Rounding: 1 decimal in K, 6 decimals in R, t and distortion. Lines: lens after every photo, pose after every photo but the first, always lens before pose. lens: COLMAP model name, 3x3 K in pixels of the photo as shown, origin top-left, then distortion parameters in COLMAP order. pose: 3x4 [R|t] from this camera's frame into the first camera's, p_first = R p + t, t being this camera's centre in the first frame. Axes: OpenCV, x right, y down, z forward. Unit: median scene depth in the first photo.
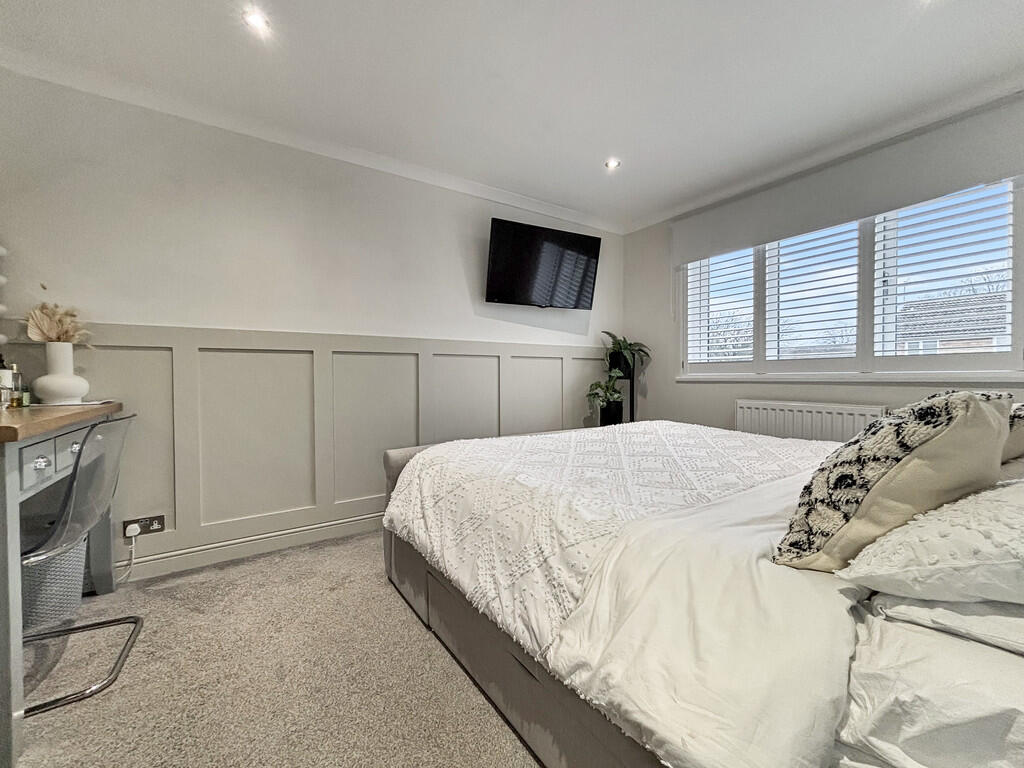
lens RADIAL K [[412.5, 0, 510.8], [0, 412.5, 382.5], [0, 0, 1]] dist [0.017478, -0.007102]
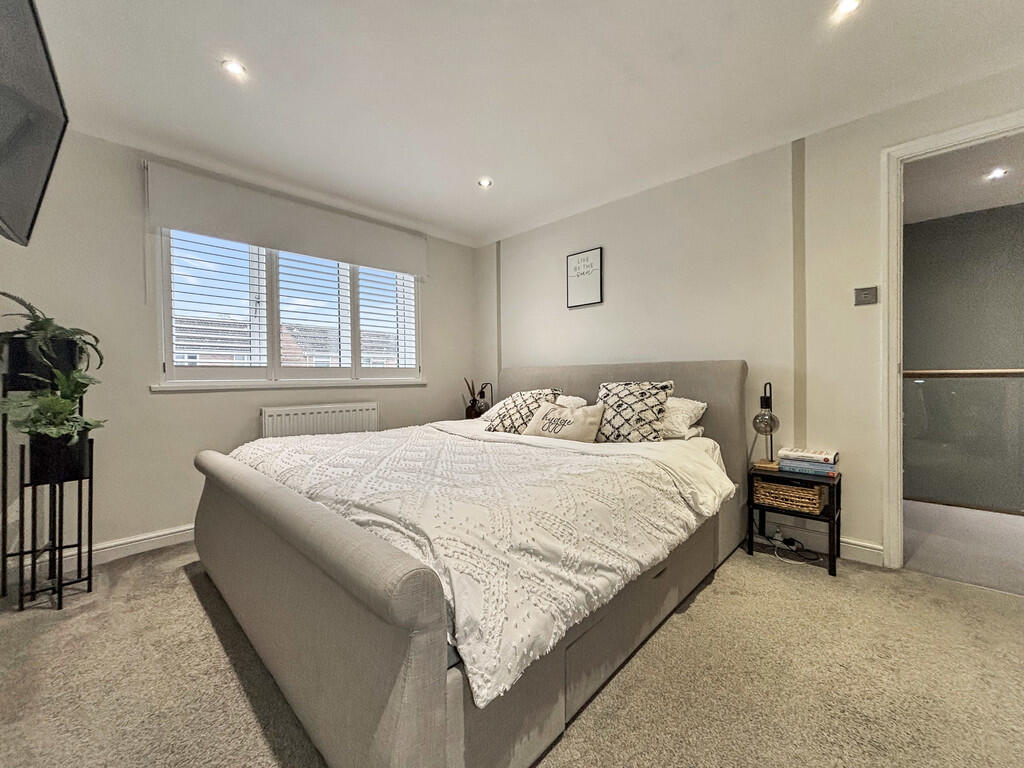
lens RADIAL K [[412.5, 0, 510.8], [0, 412.5, 382.5], [0, 0, 1]] dist [0.017478, -0.007102]
pose [[-0.210513, -0.001013, 0.977591, -0.484423], [0.027140, 0.999608, 0.006880, -0.006986], [-0.977214, 0.027980, -0.210403, 0.676263]]
